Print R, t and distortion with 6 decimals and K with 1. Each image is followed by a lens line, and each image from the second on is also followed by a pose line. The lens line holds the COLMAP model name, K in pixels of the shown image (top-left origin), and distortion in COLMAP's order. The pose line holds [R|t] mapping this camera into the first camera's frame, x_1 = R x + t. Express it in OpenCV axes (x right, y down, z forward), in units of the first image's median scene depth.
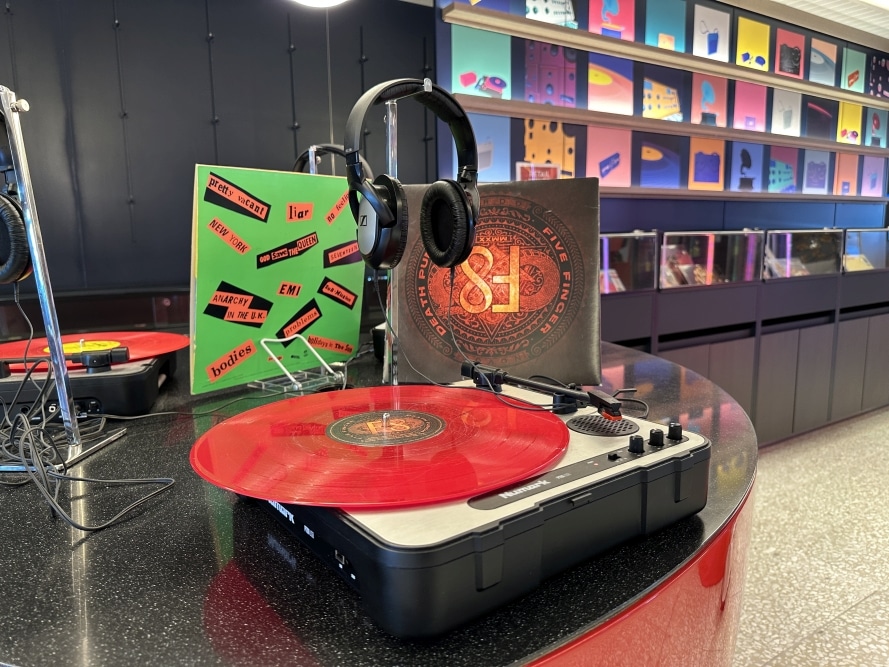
lens RADIAL K [[627.2, 0, 444.1], [0, 627.2, 335.7], [0, 0, 1]] dist [0.030348, -0.005521]
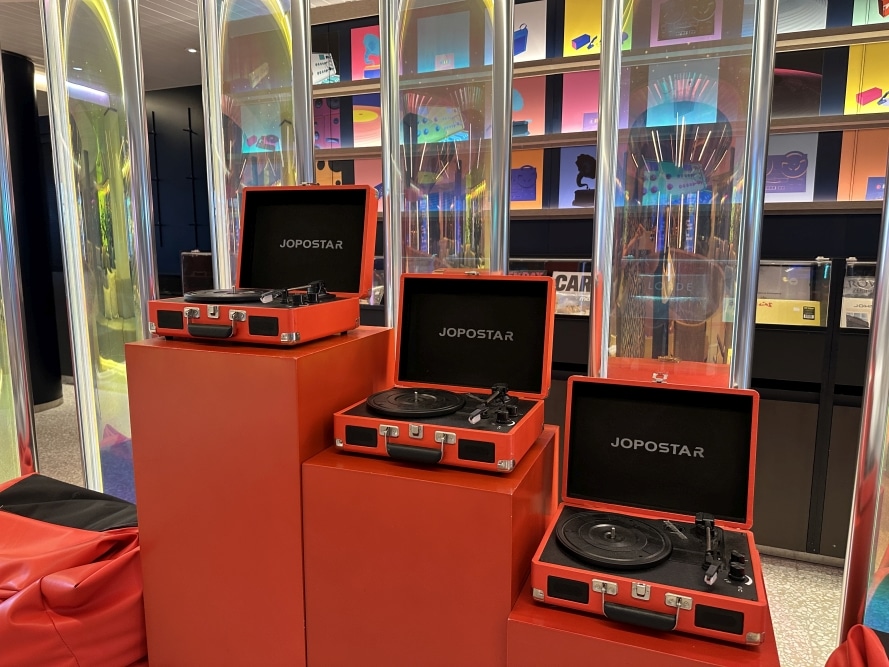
lens RADIAL K [[627.2, 0, 445.5], [0, 627.2, 332.4], [0, 0, 1]] dist [0.030348, -0.005521]
pose [[0.578460, 0.104831, -0.808946, 1.182160], [-0.150055, 0.988459, 0.020793, -0.072951], [0.801790, 0.109359, 0.587515, 0.476056]]
